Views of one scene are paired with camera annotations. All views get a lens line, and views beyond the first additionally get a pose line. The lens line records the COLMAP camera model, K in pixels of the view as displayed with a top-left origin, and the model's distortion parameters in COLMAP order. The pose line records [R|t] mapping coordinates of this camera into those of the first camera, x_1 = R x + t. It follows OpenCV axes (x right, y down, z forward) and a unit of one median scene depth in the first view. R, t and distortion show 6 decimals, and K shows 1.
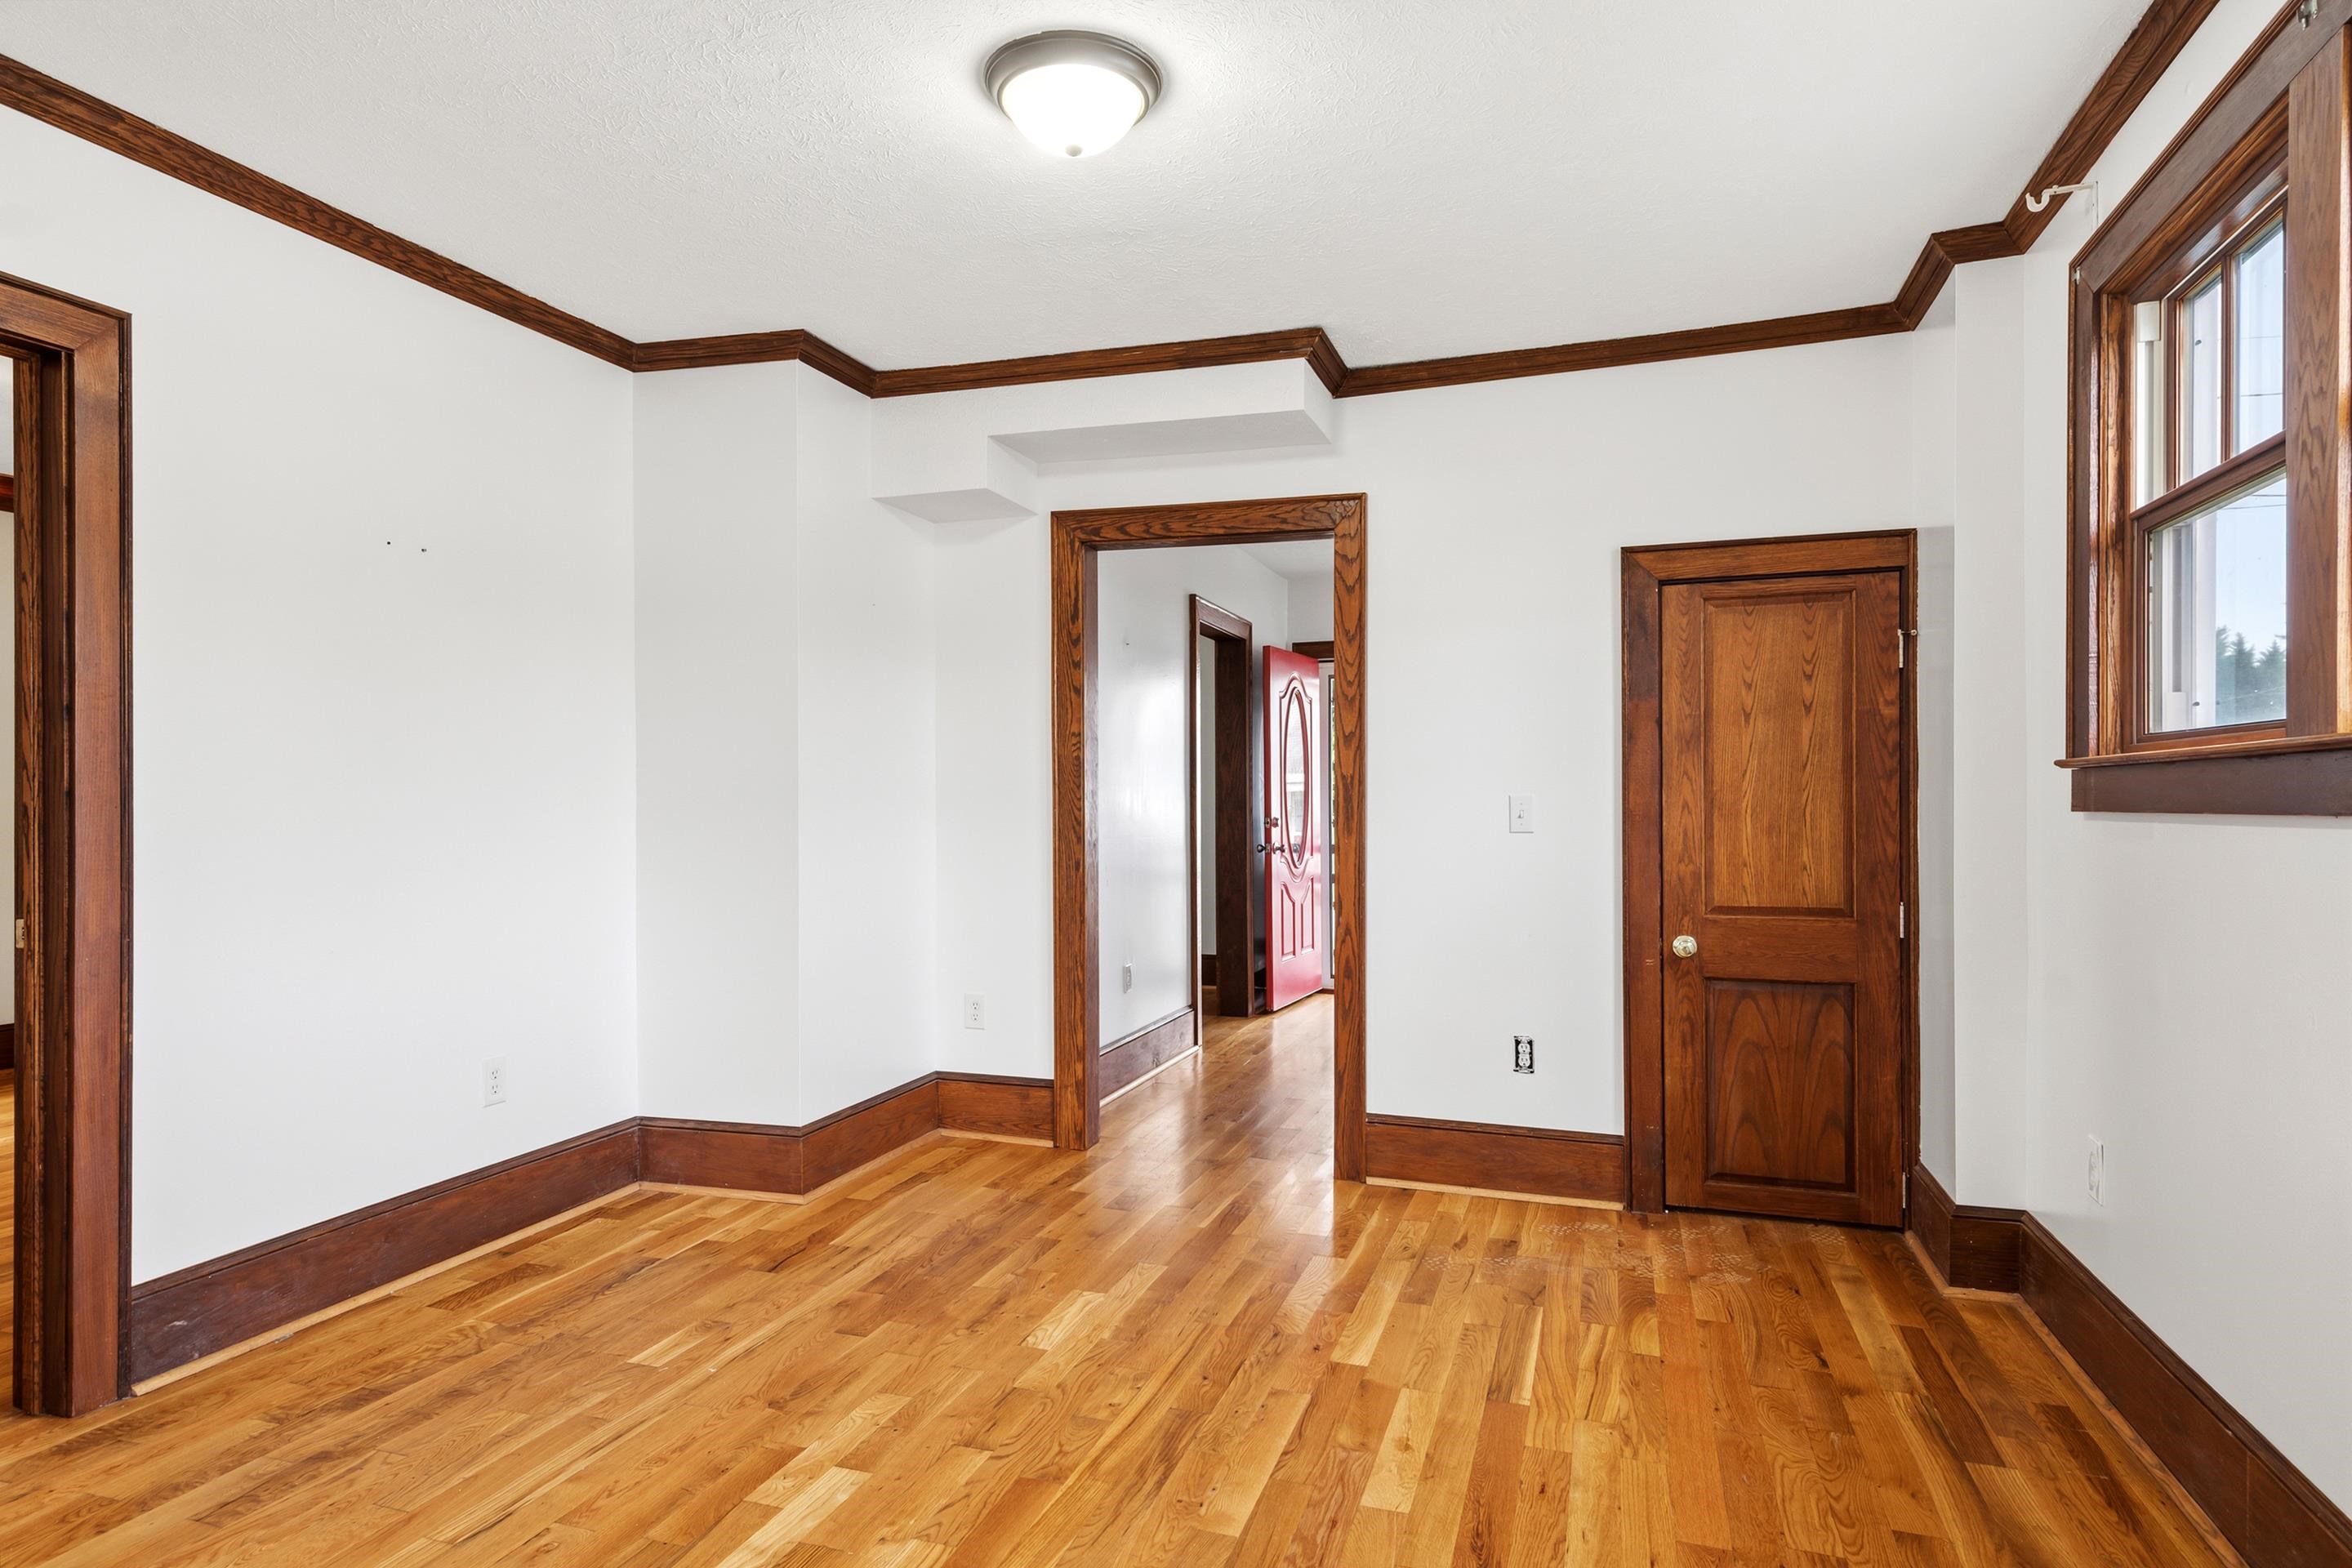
lens RADIAL K [[1331.4, 0, 1159.3], [0, 1331.4, 795.8], [0, 0, 1]] dist [0.021468, -0.004042]
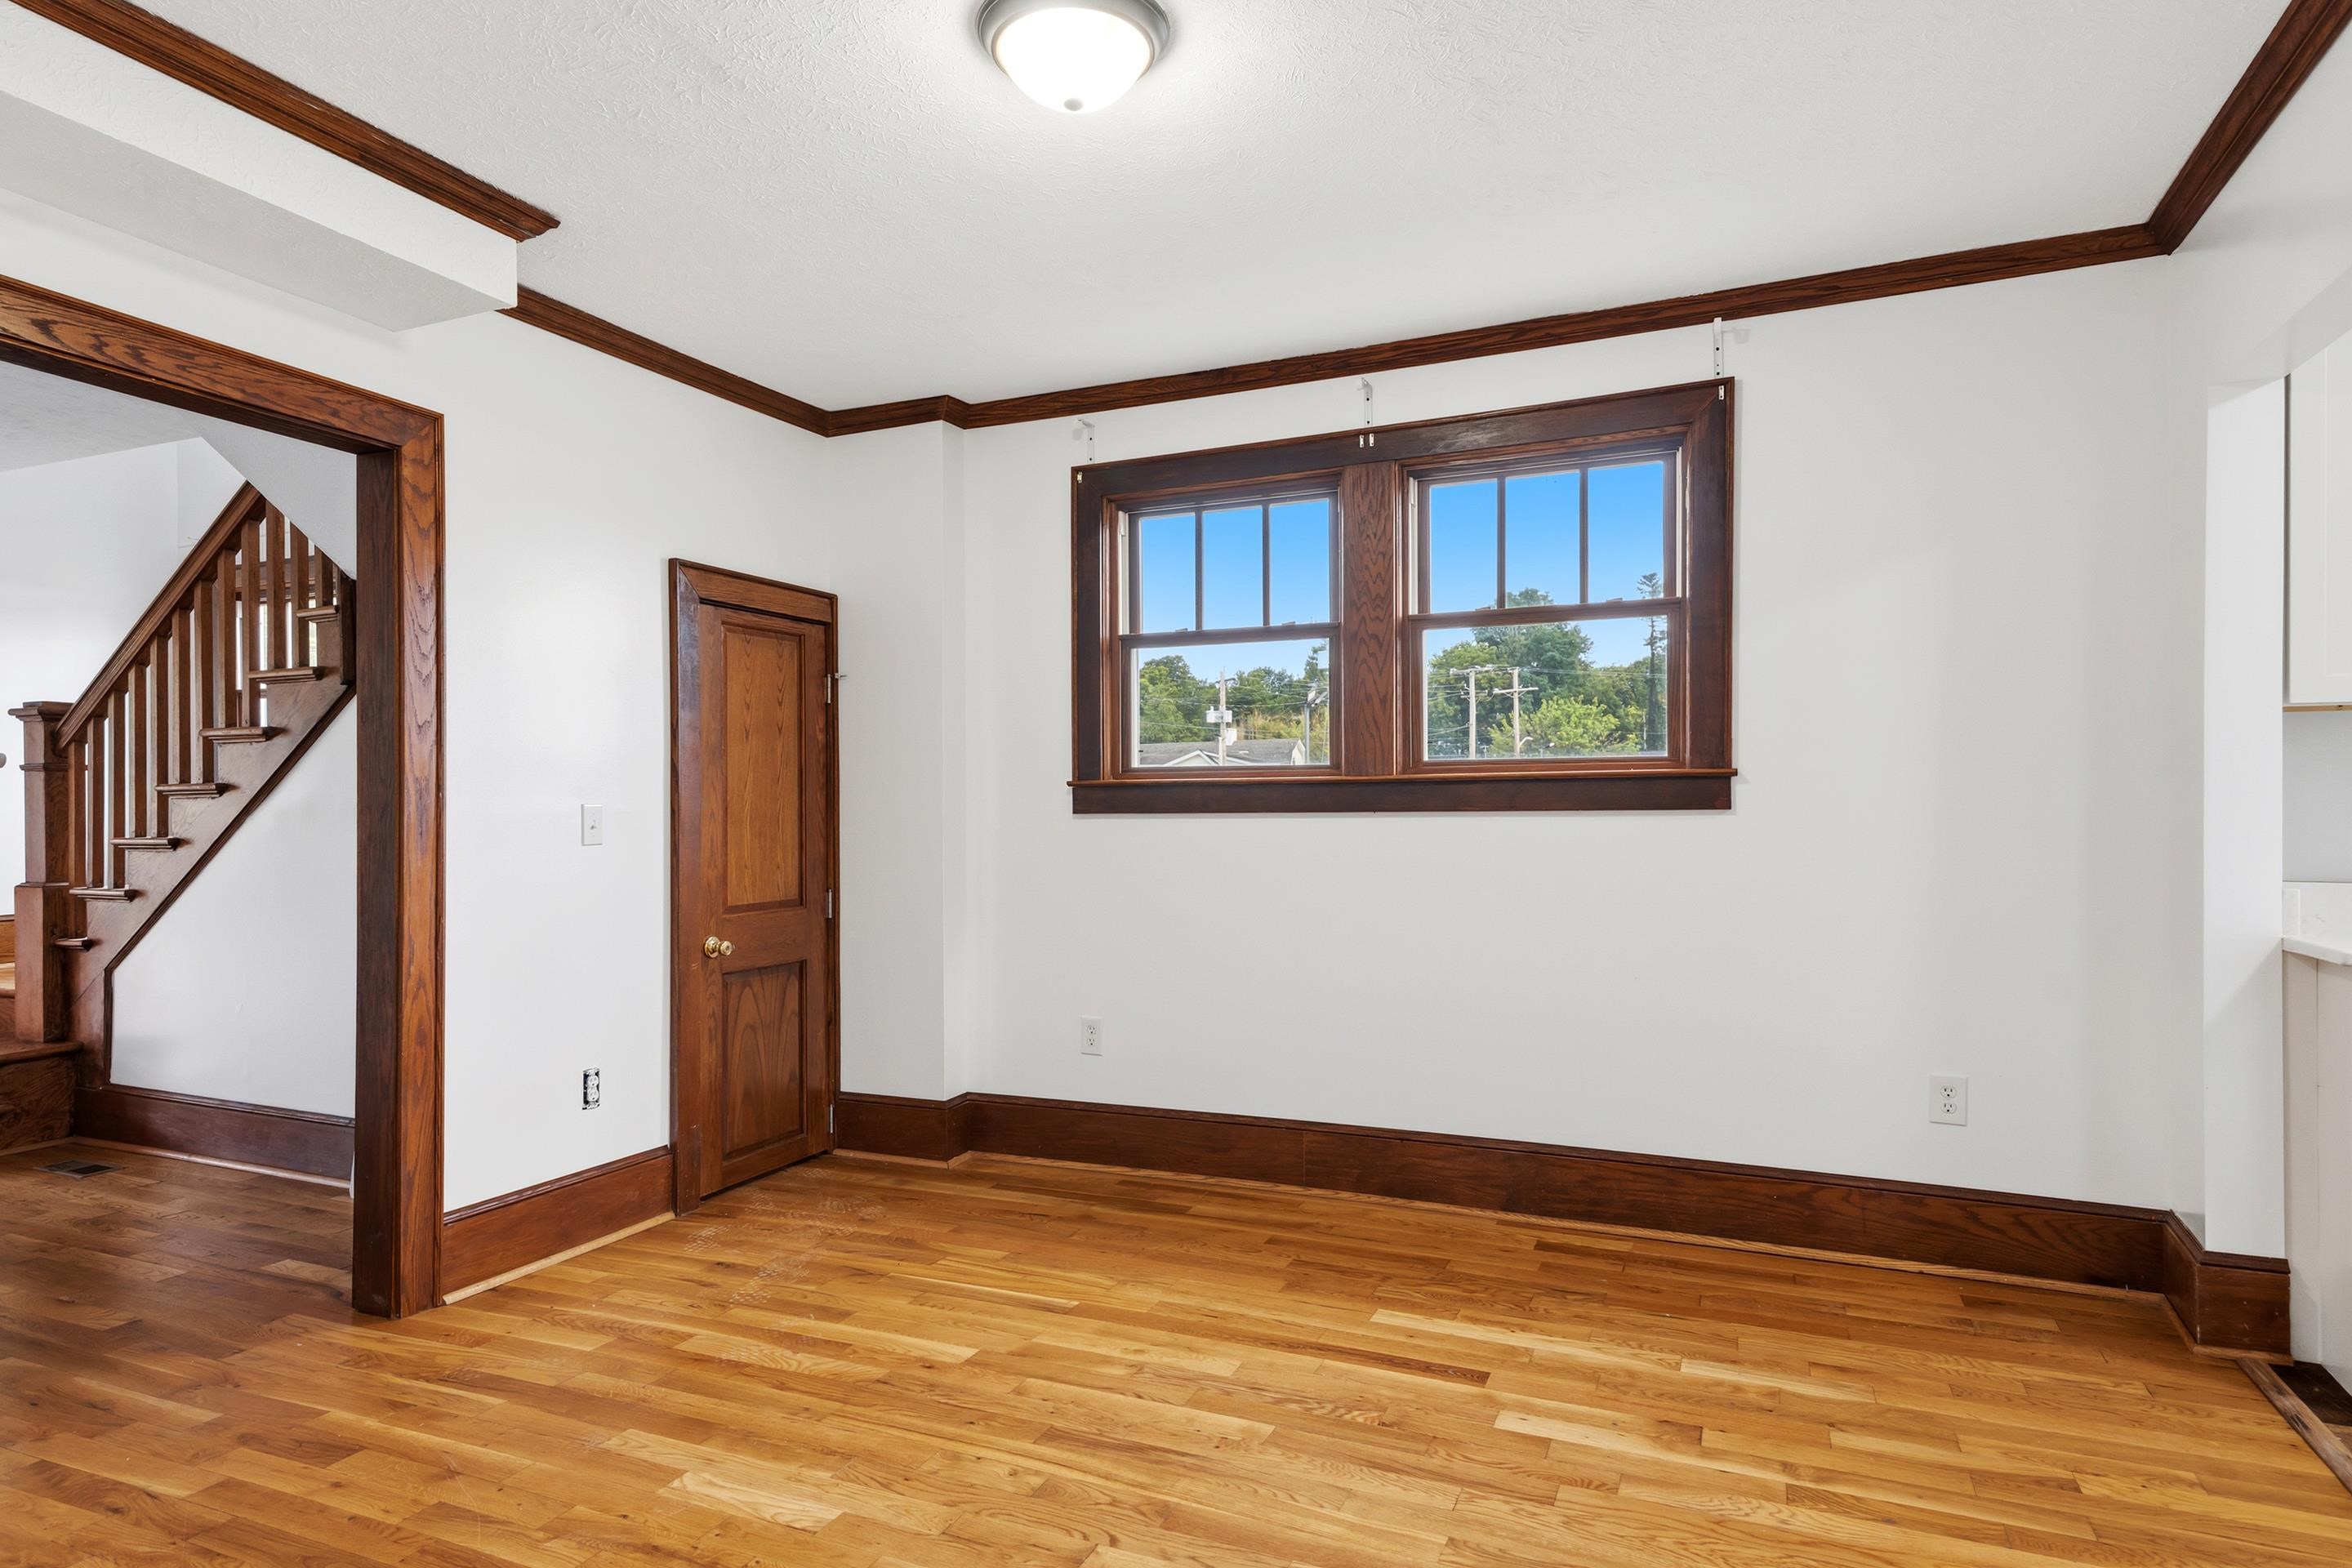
lens RADIAL K [[1331.4, 0, 1156.0], [0, 1331.4, 801.4], [0, 0, 1]] dist [0.021468, -0.004042]
pose [[0.086433, 0.004266, 0.996249, -0.664091], [0.001340, 0.999989, -0.004398, 0.002266], [-0.996257, 0.001715, 0.086426, 0.586016]]
